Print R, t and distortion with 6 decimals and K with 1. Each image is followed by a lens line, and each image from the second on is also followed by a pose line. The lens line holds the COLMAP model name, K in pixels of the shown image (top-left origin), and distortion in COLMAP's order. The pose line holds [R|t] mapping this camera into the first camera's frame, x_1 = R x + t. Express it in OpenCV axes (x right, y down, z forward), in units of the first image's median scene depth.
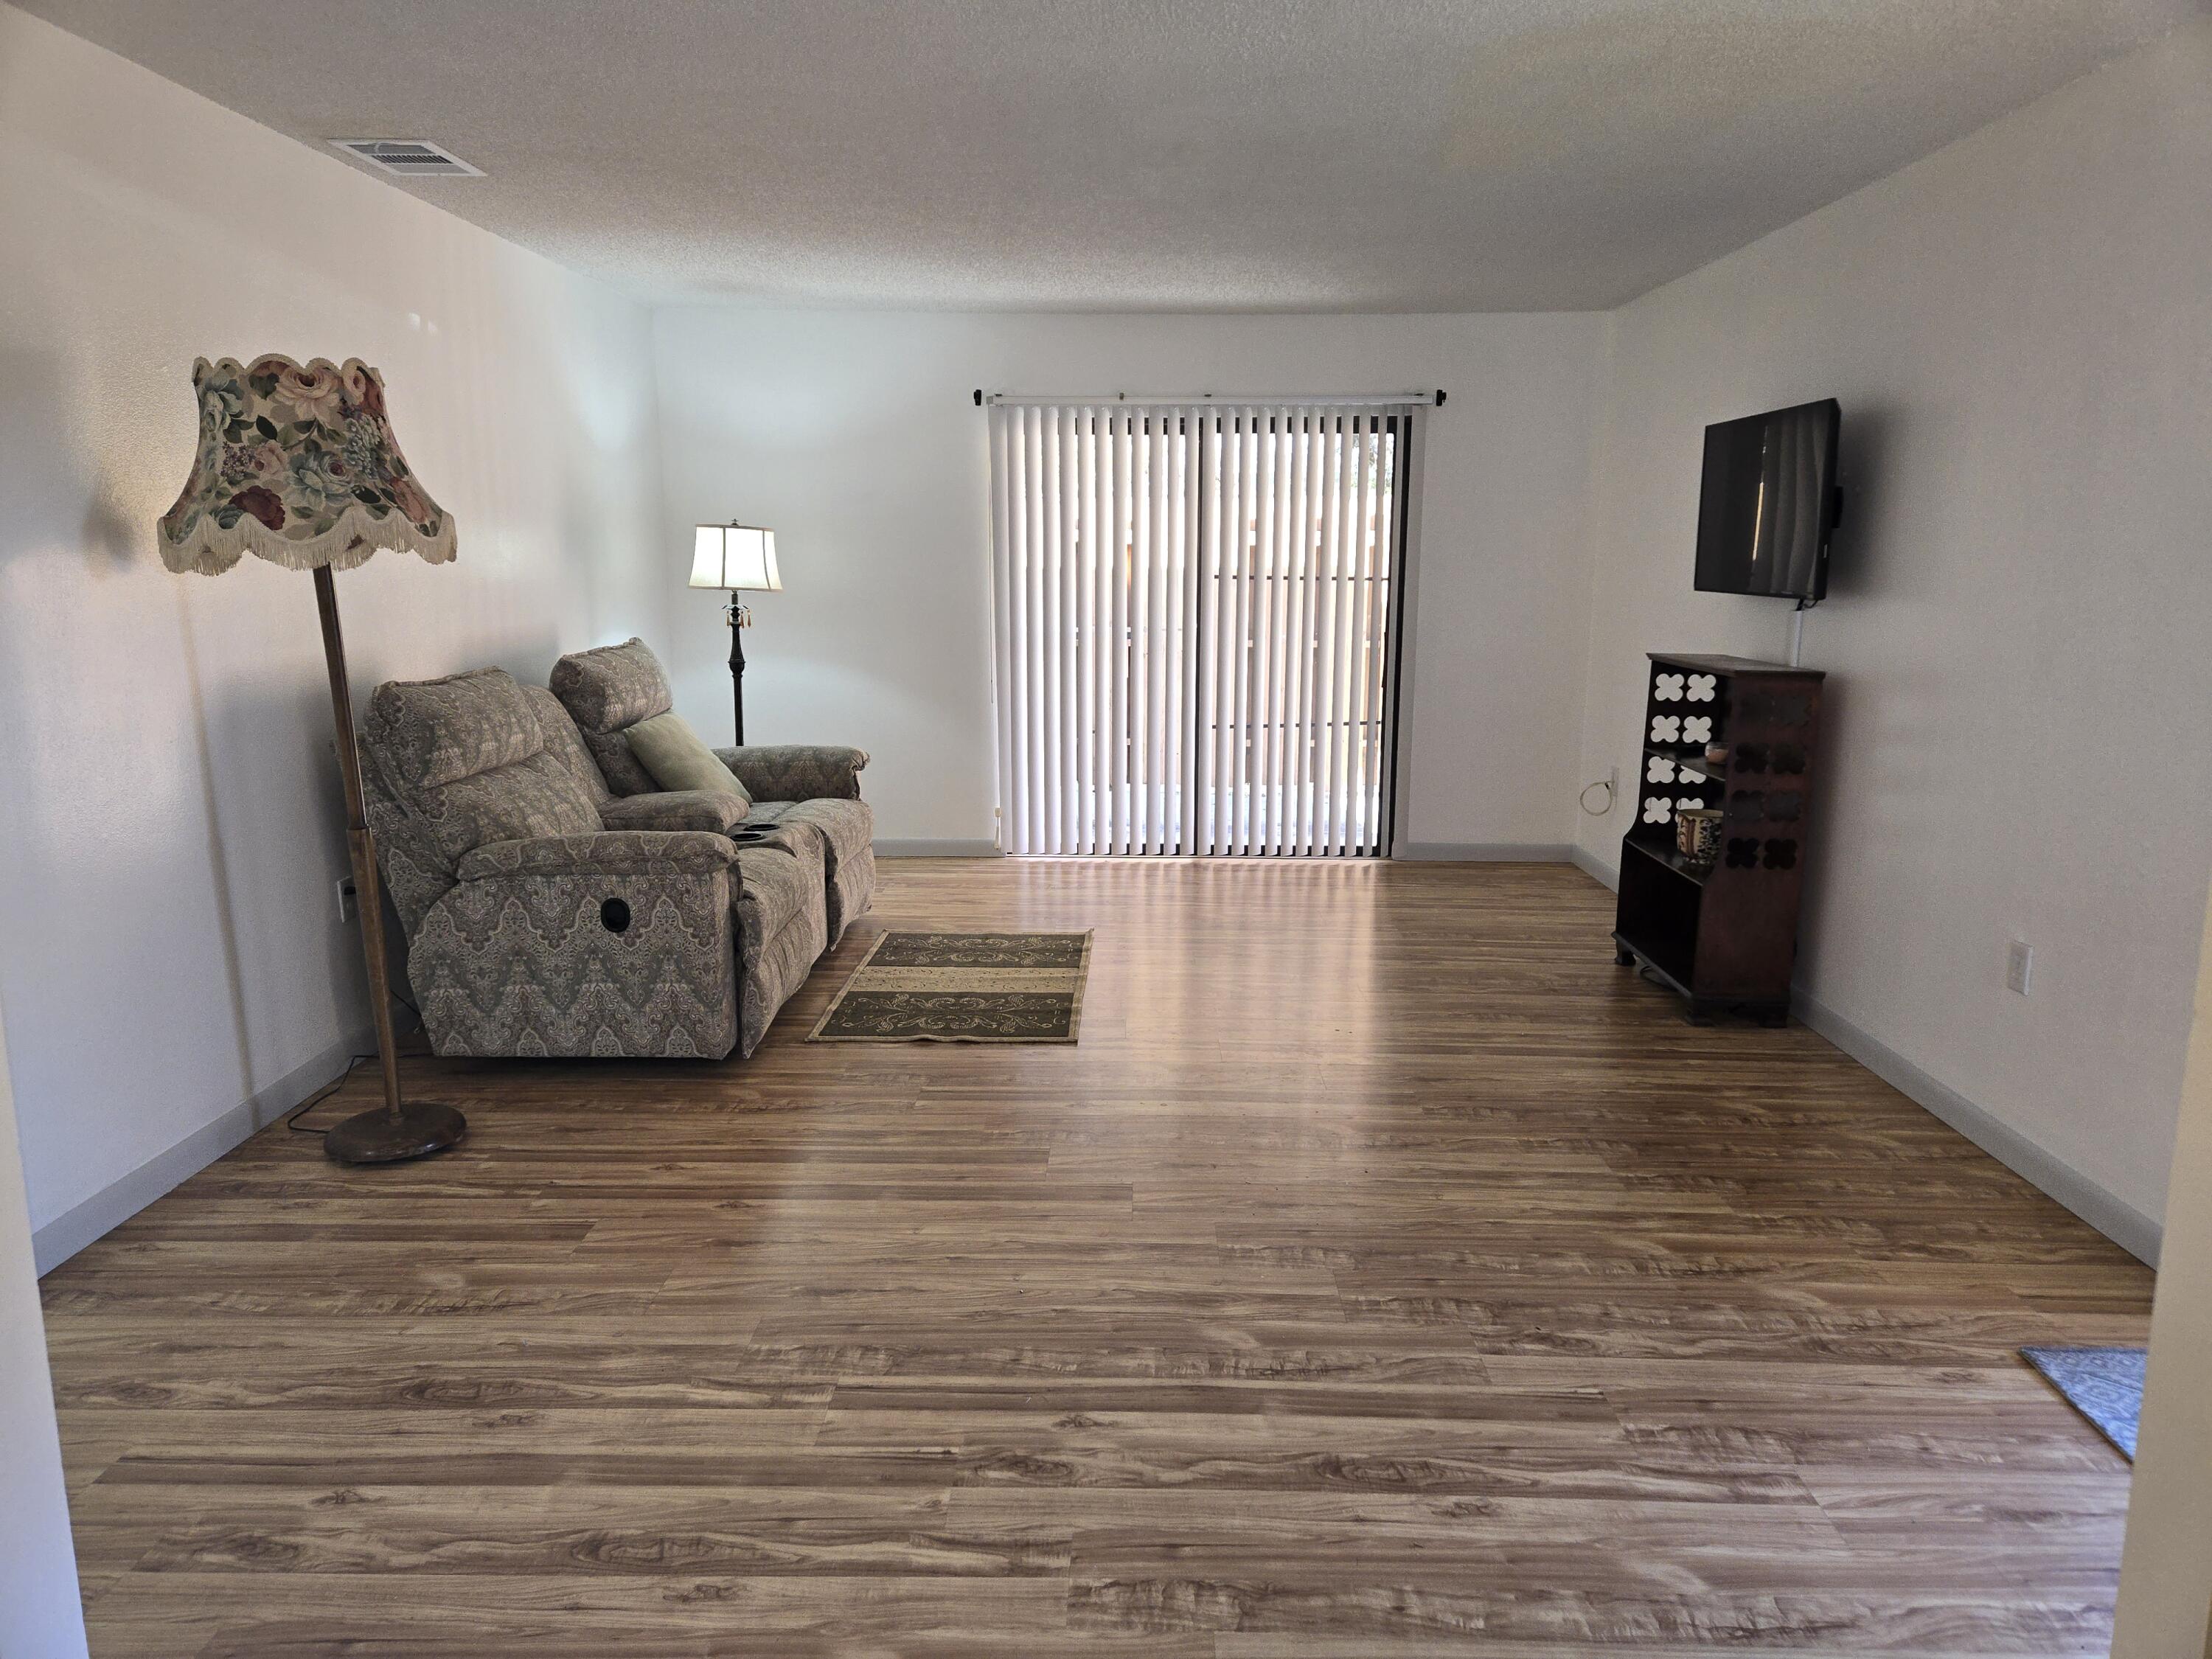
lens RADIAL K [[1475.8, 0, 1110.2], [0, 1475.8, 851.0], [0, 0, 1]] dist [0.091536, -0.070016]
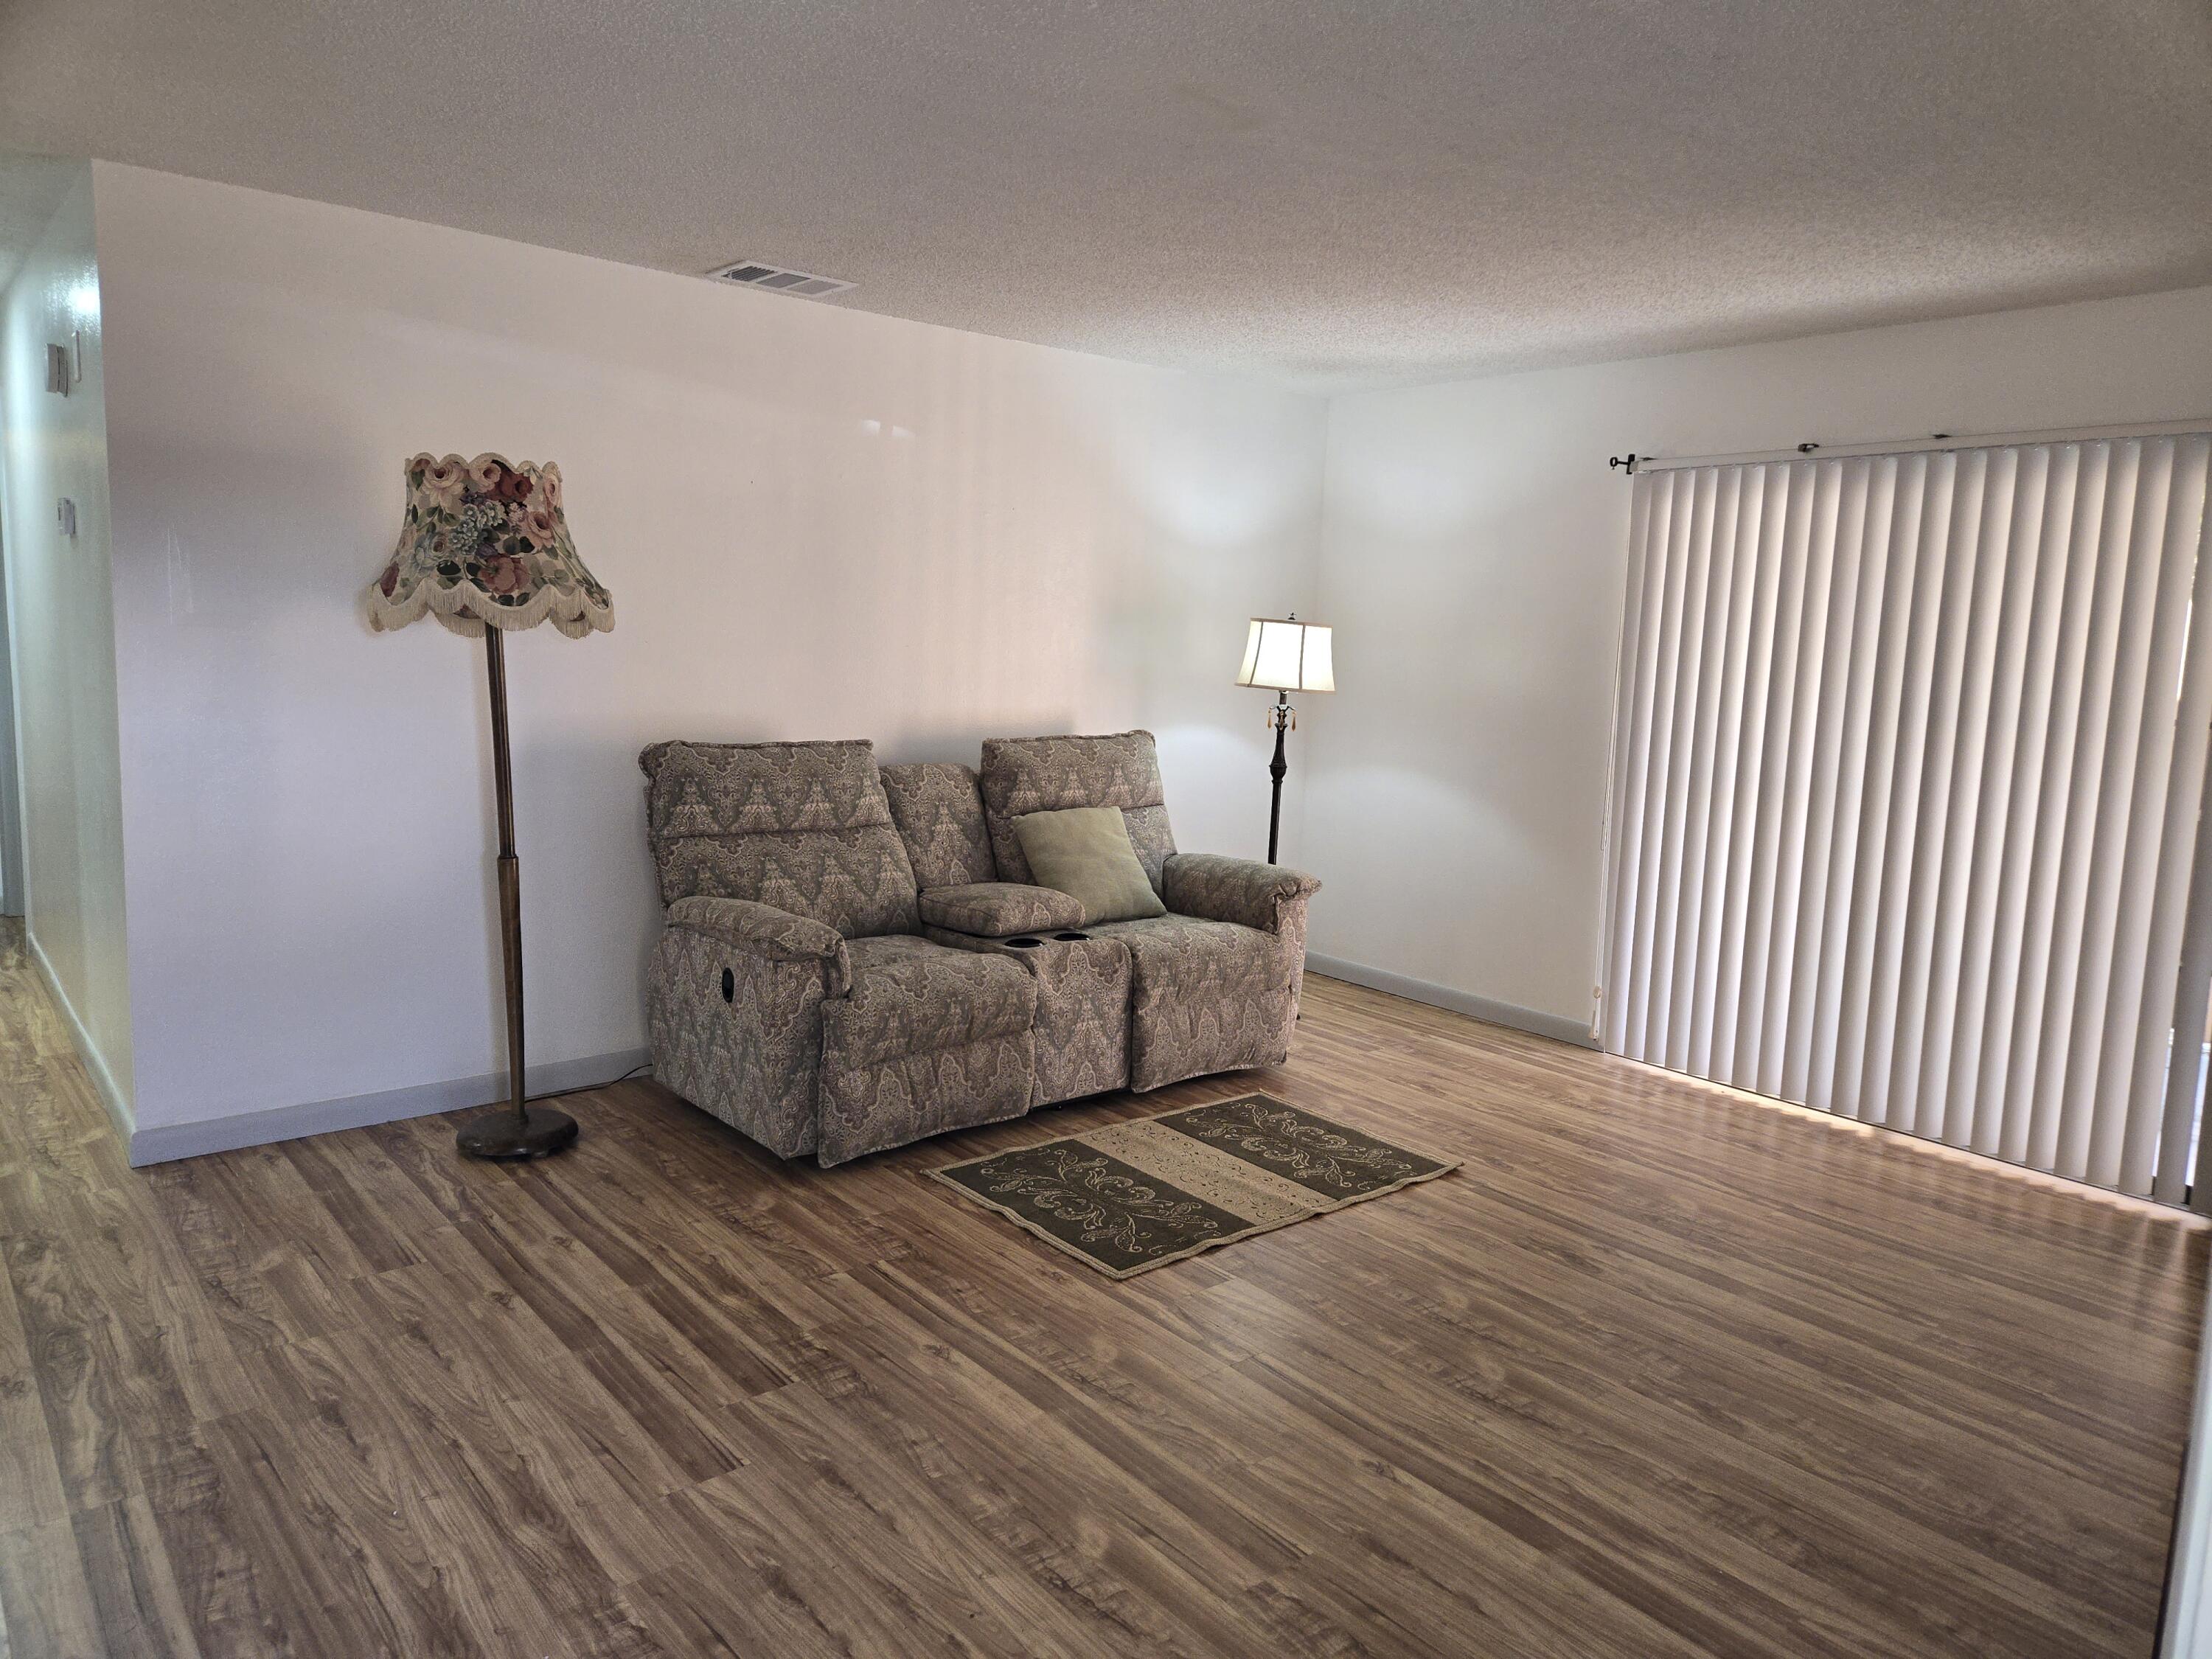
lens RADIAL K [[1471.5, 0, 1118.2], [0, 1471.5, 837.9], [0, 0, 1]] dist [0.092846, -0.079653]
pose [[0.653956, 0.127541, -0.745704, 0.475423], [-0.187051, 0.982342, 0.003977, -0.089448], [0.733044, 0.136885, 0.666265, 0.426940]]
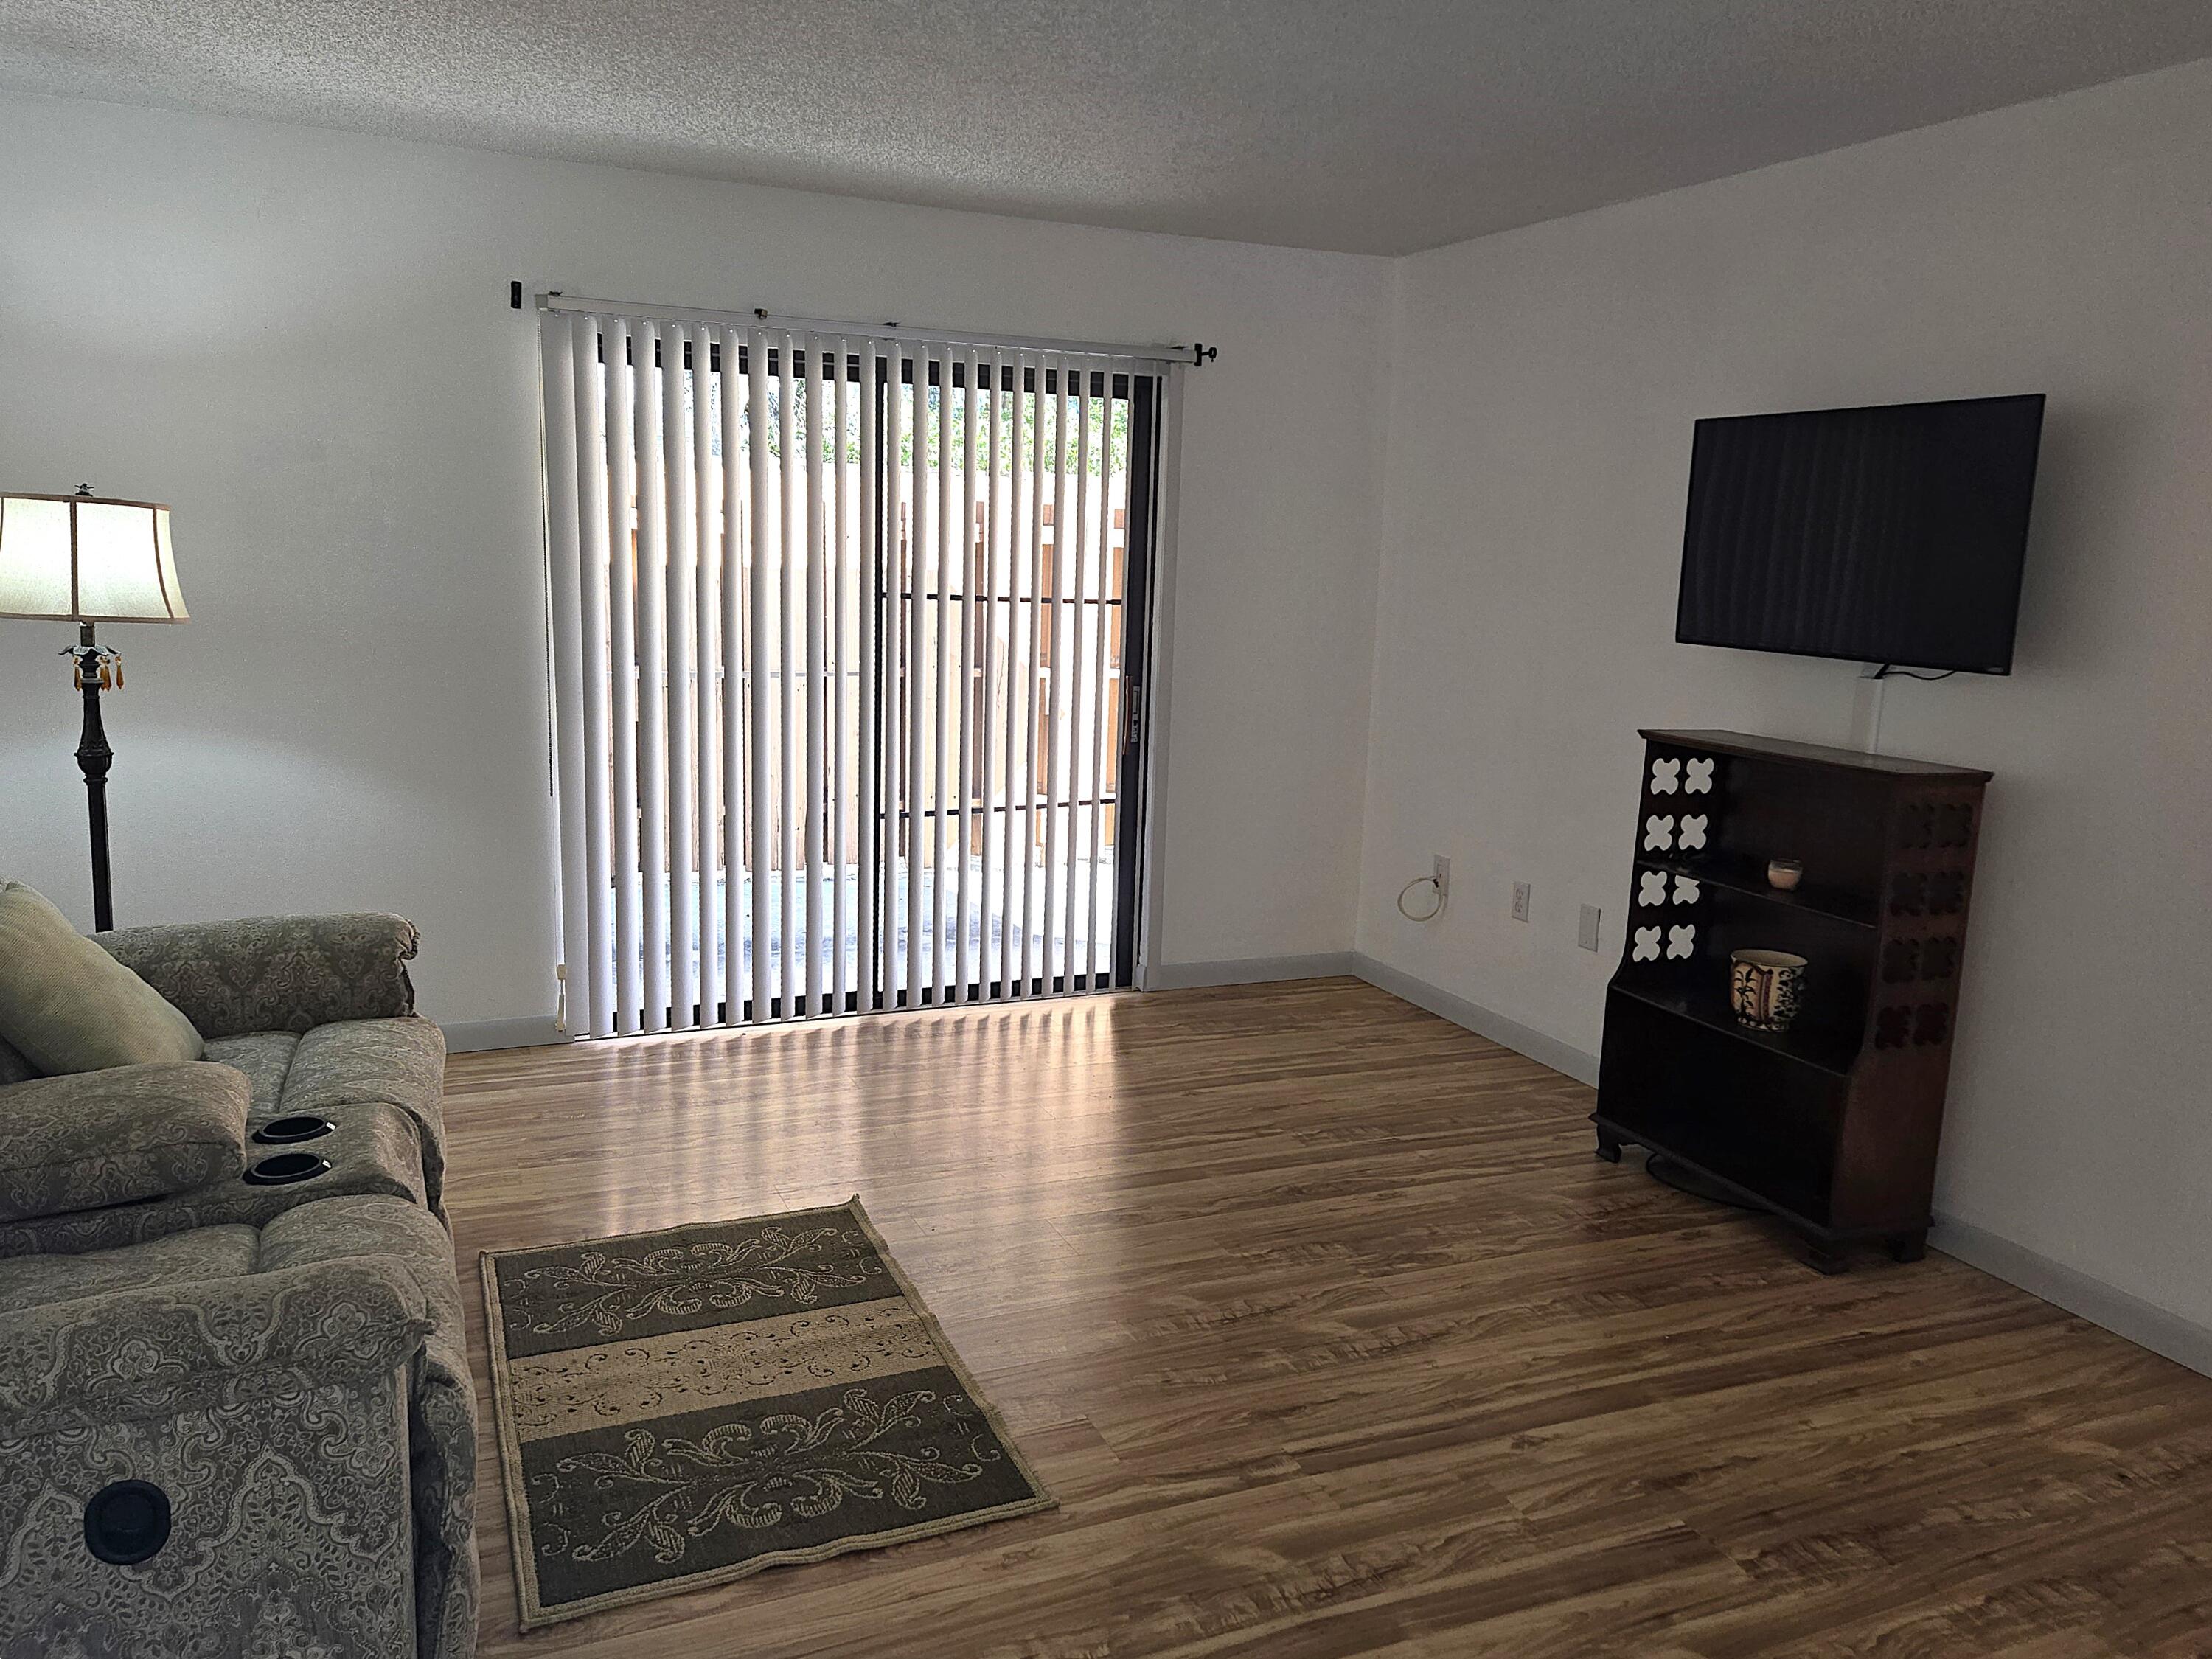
lens RADIAL K [[1658.7, 0, 1094.6], [0, 1658.7, 829.0], [0, 0, 1]] dist [0.103003, -0.098591]
pose [[0.910665, -0.047010, 0.410461, -0.229263], [0.053815, 0.998538, -0.005034, -0.102172], [-0.409625, 0.026673, 0.911864, 0.401610]]
